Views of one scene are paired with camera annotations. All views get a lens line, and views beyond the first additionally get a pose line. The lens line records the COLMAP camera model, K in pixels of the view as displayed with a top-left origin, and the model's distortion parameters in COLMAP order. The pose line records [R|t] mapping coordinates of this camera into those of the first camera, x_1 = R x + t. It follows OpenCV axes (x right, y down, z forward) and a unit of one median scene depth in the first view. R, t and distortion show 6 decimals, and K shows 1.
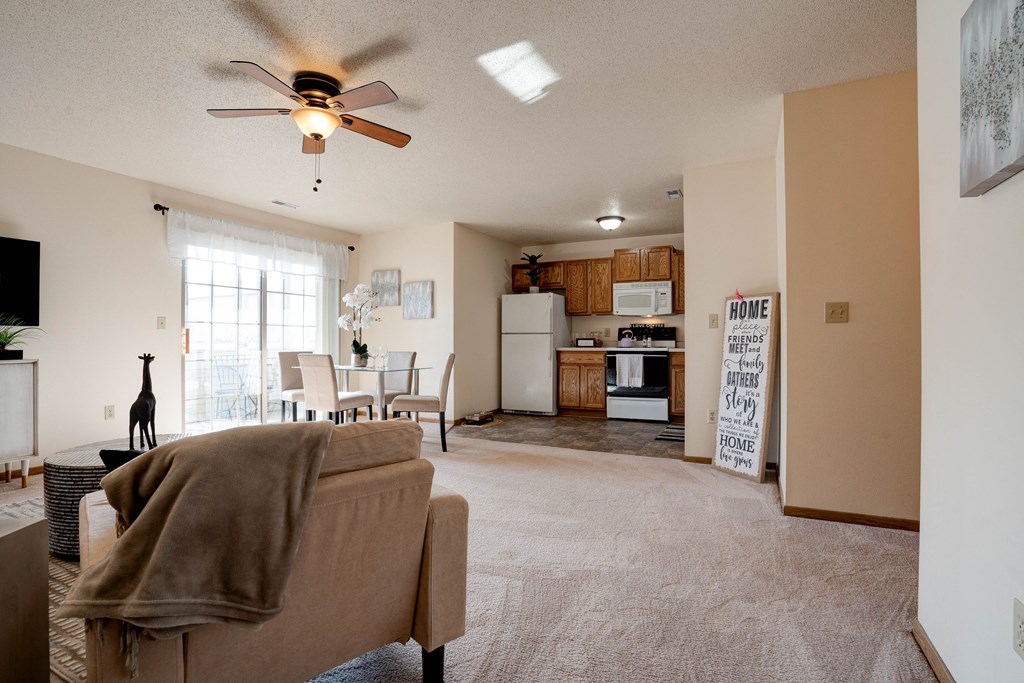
lens RADIAL K [[482.4, 0, 512.0], [0, 482.4, 341.5], [0, 0, 1]] dist [-0.073373, 0.030408]
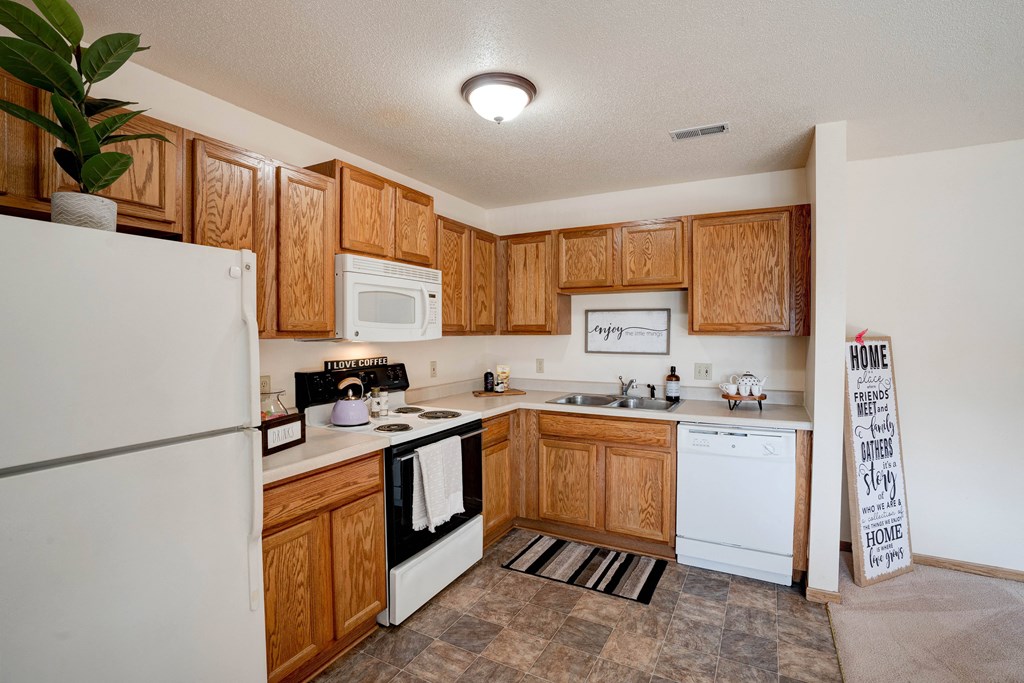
lens RADIAL K [[482.4, 0, 512.0], [0, 482.4, 341.5], [0, 0, 1]] dist [-0.073373, 0.030408]
pose [[0.011297, -0.021478, 0.999705, -0.257793], [0.004836, 0.999759, 0.021425, -0.110088], [-0.999924, 0.004592, 0.011398, 1.559333]]
